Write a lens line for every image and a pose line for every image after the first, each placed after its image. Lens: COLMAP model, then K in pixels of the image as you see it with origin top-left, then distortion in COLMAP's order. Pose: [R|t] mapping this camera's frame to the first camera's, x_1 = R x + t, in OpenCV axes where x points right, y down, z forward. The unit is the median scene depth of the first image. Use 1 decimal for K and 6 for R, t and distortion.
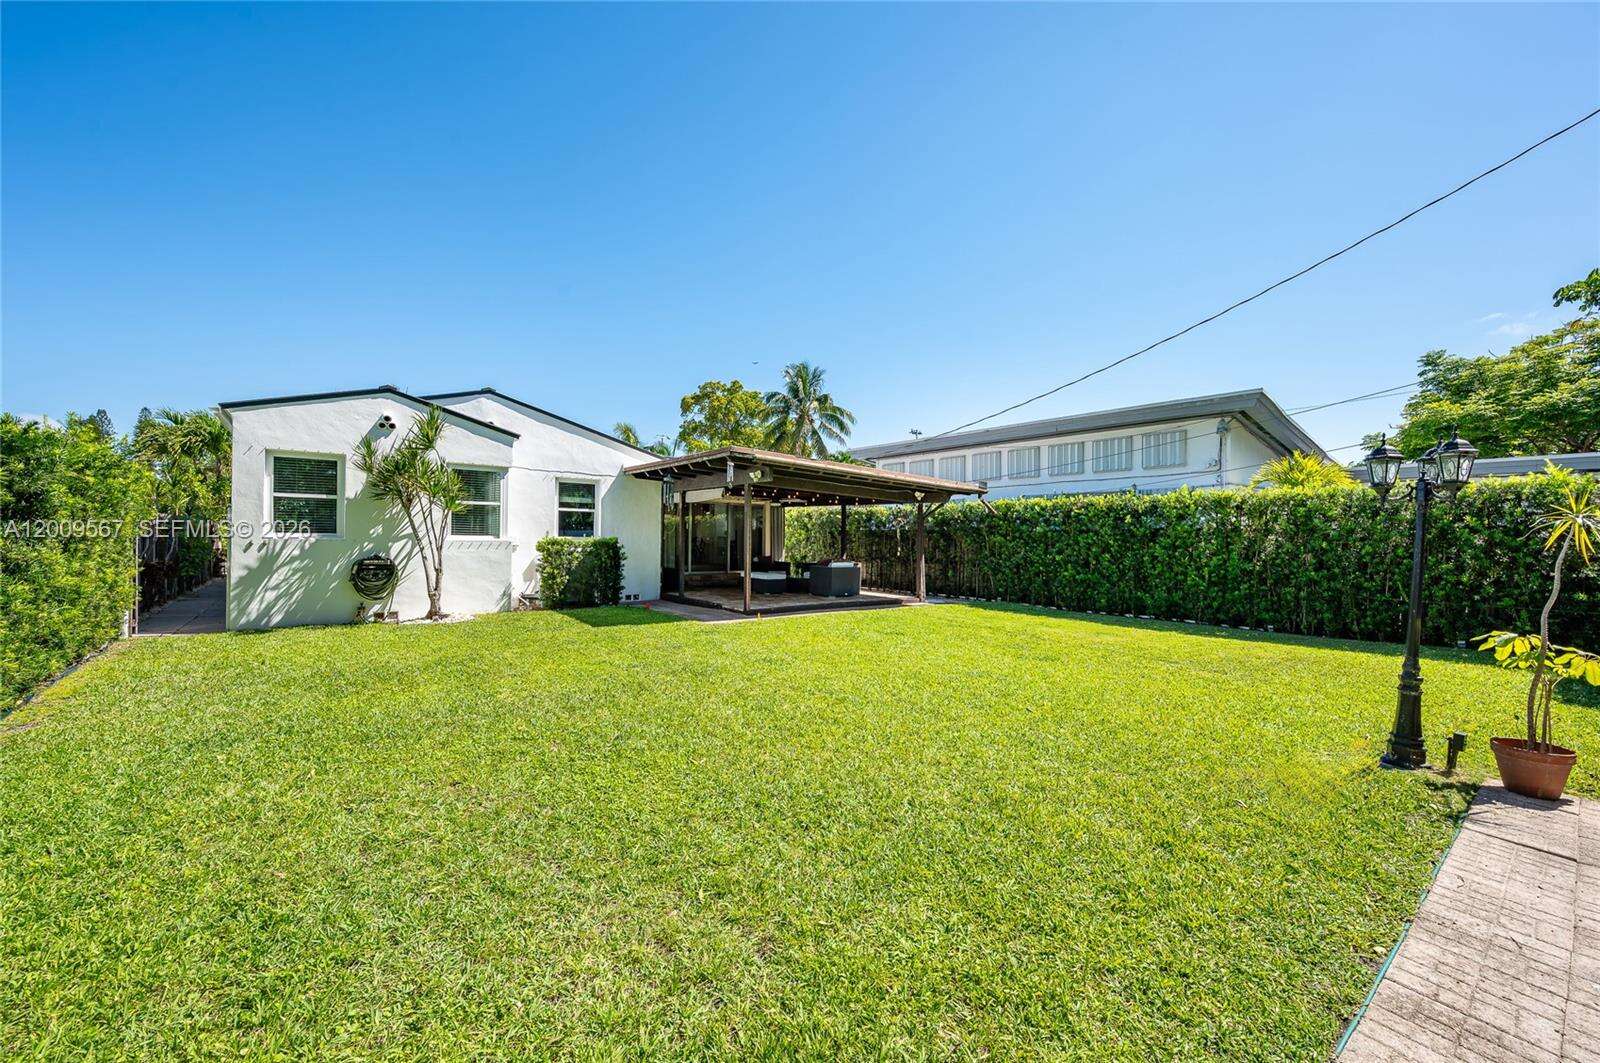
lens RADIAL K [[626.6, 0, 797.1], [0, 626.6, 543.7], [0, 0, 1]] dist [-0.001674, 0.000340]
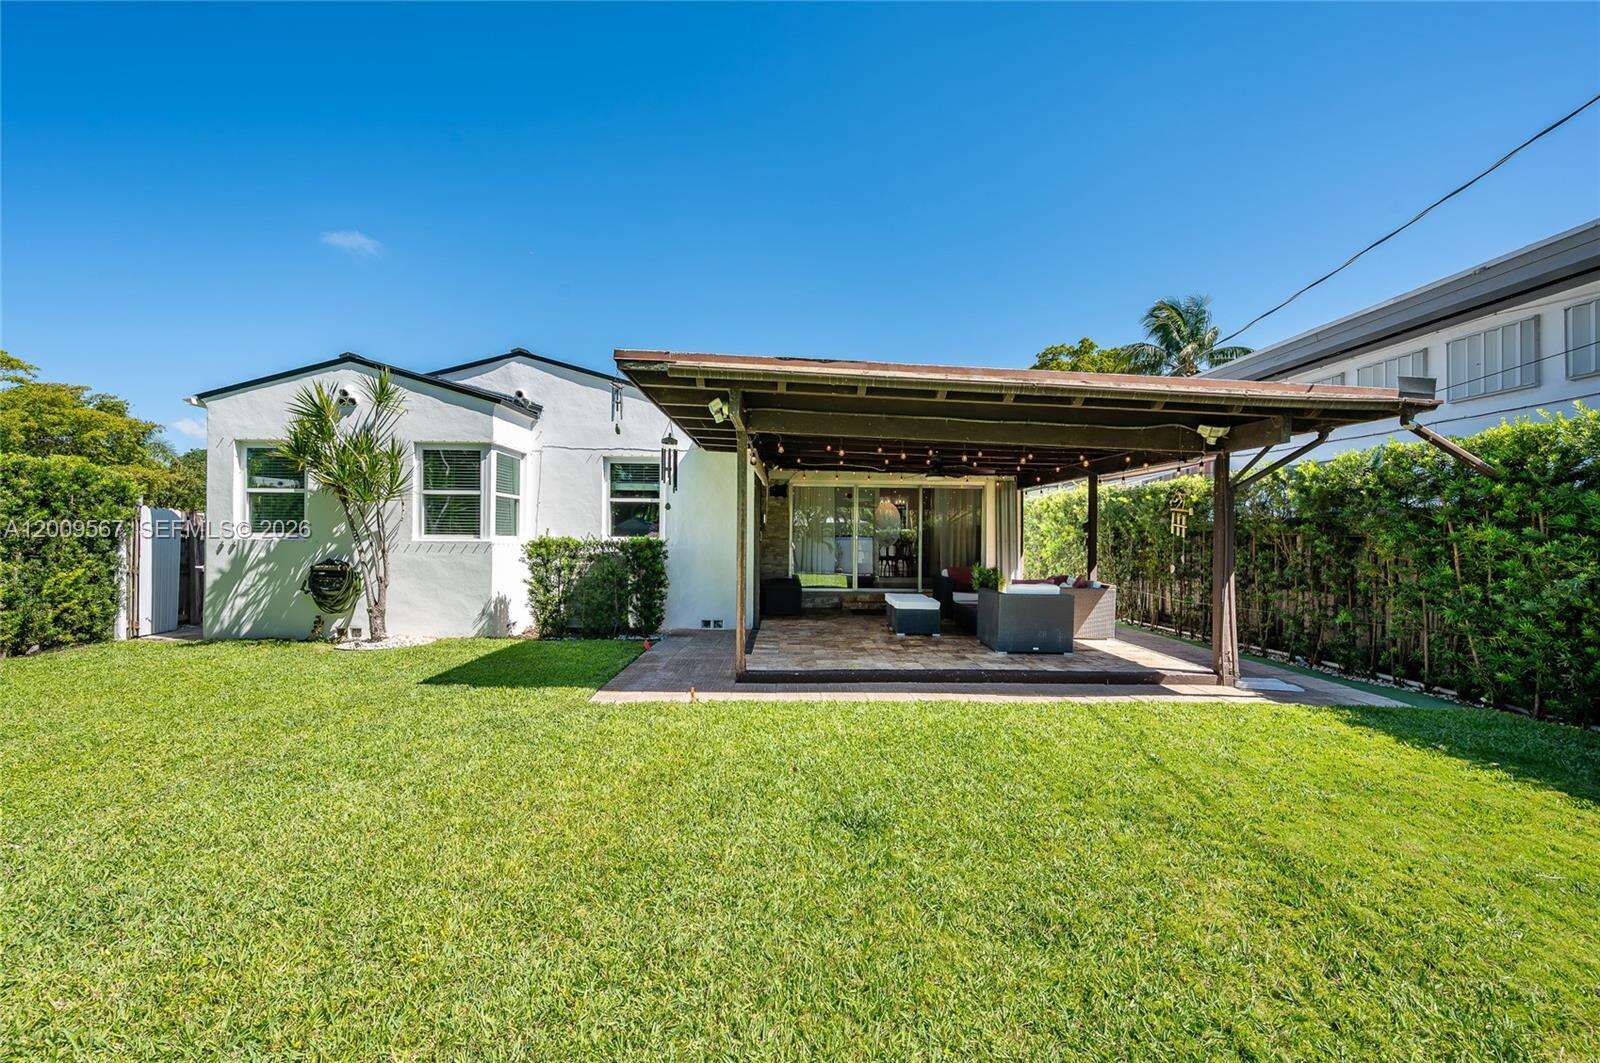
lens RADIAL K [[626.6, 0, 797.8], [0, 626.6, 540.4], [0, 0, 1]] dist [-0.001674, 0.000340]
pose [[0.806018, -0.004746, -0.591872, 0.237144], [-0.003058, 0.999921, -0.012182, 0.001667], [0.591884, 0.011628, 0.805940, 0.529285]]
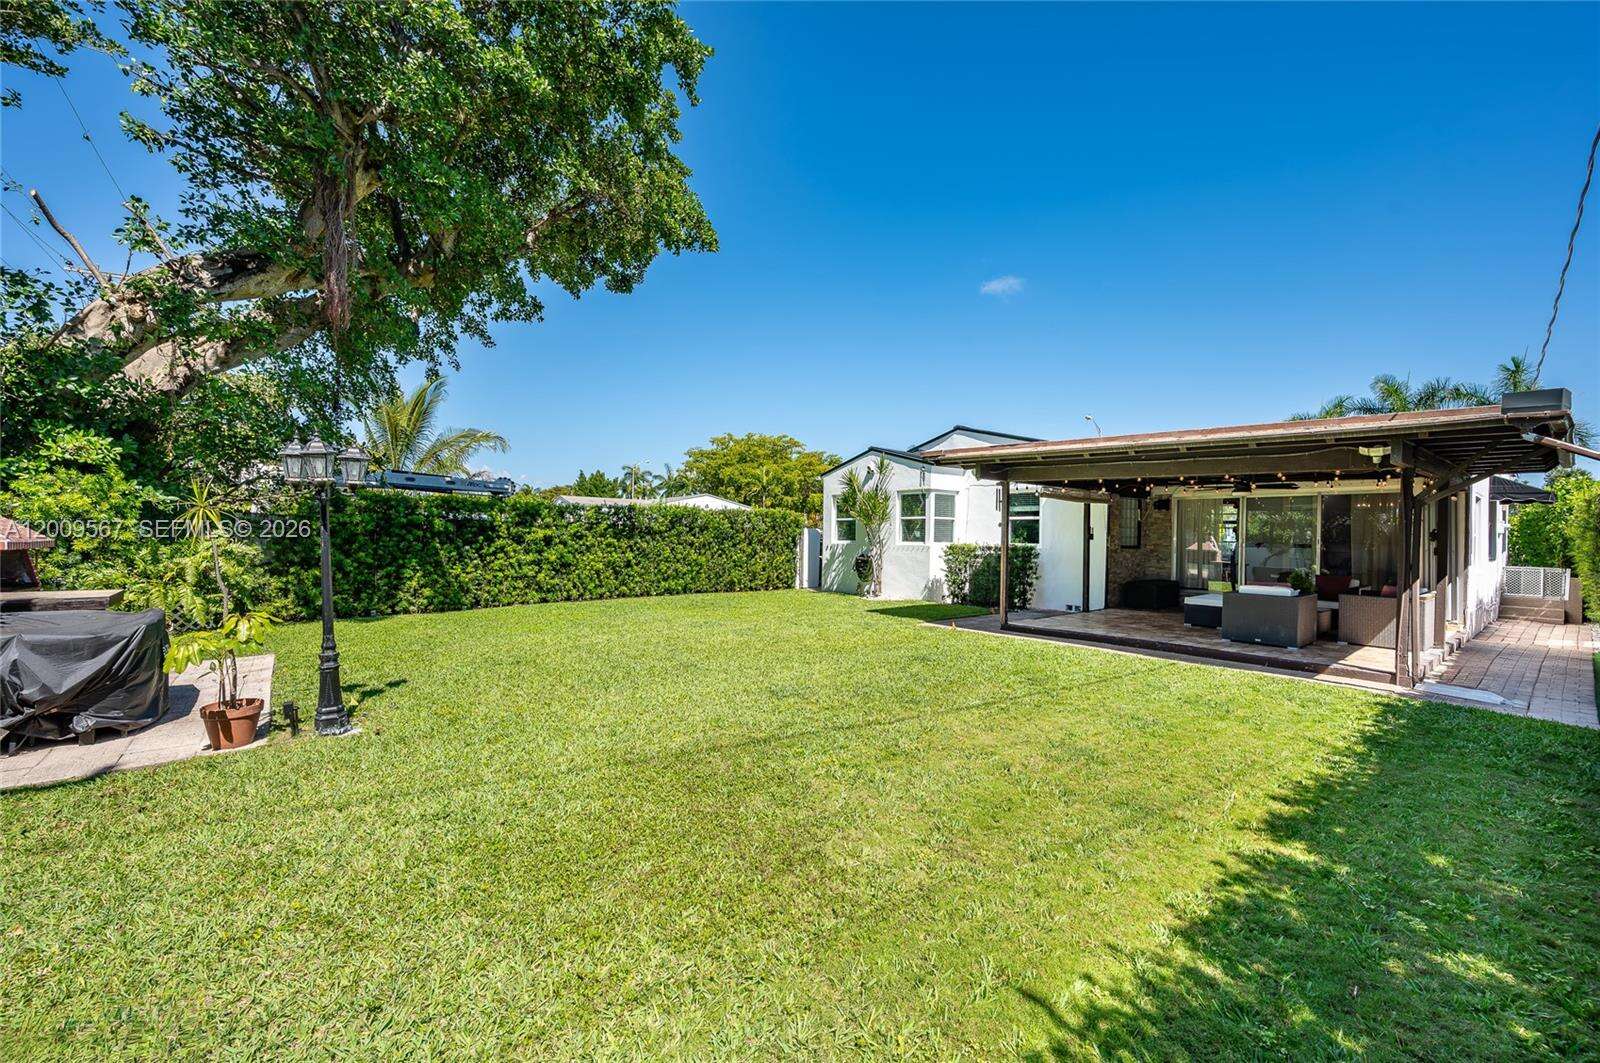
lens RADIAL K [[626.6, 0, 797.7], [0, 626.6, 535.8], [0, 0, 1]] dist [-0.001674, 0.000340]
pose [[0.022735, -0.015310, -0.999624, 0.706339], [-0.019119, 0.999693, -0.015746, 0.000318], [0.999559, 0.019470, 0.022436, 0.601629]]
